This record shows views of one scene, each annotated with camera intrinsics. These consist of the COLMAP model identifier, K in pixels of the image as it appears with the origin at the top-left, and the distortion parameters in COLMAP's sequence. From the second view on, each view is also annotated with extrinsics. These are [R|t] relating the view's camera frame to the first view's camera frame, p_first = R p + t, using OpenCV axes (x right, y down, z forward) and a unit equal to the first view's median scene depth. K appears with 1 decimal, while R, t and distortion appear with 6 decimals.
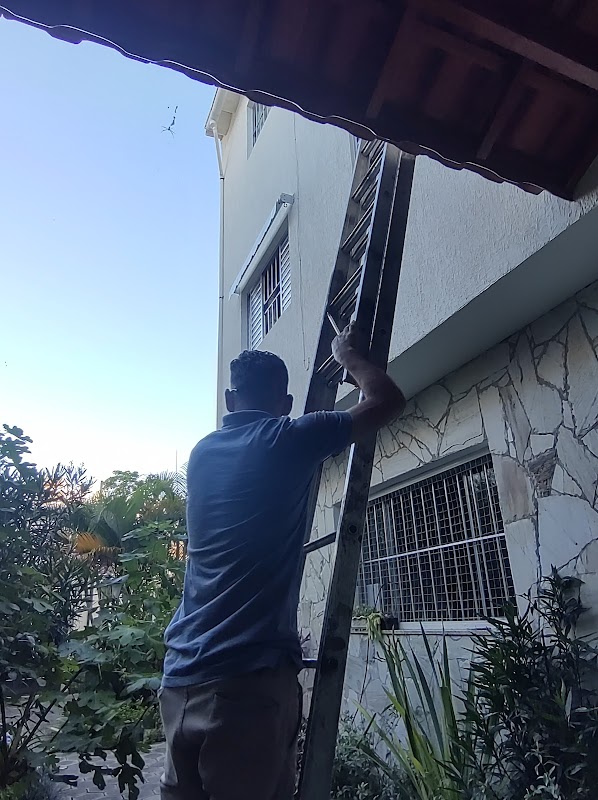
lens RADIAL K [[535.8, 0, 299.0], [0, 535.8, 400.0], [0, 0, 1]] dist [-0.023324, -0.000182]
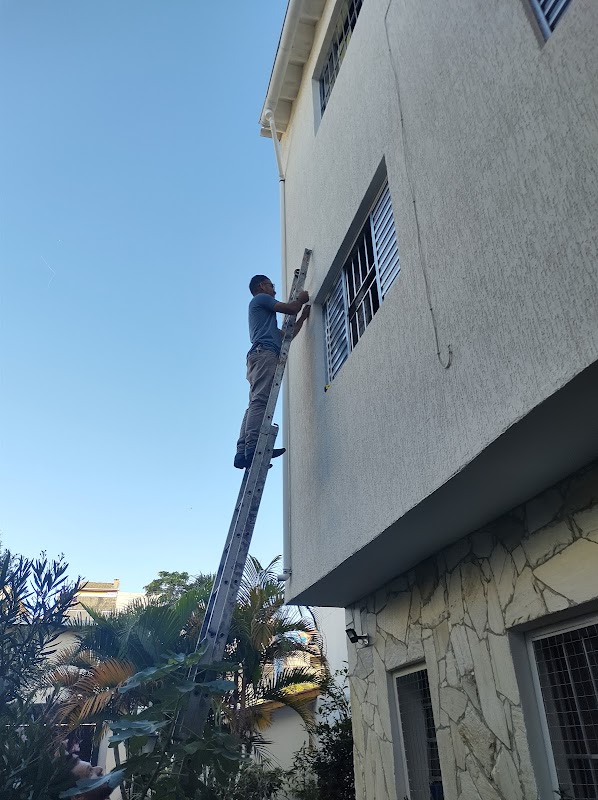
lens RADIAL K [[605.0, 0, 291.0], [0, 605.0, 400.1], [0, 0, 1]] dist [0.002481, 0.001314]
pose [[0.989623, -0.047250, -0.135700, -0.032397], [0.027196, 0.988911, -0.146000, 0.033650], [0.141094, 0.140795, 0.979933, 0.216812]]
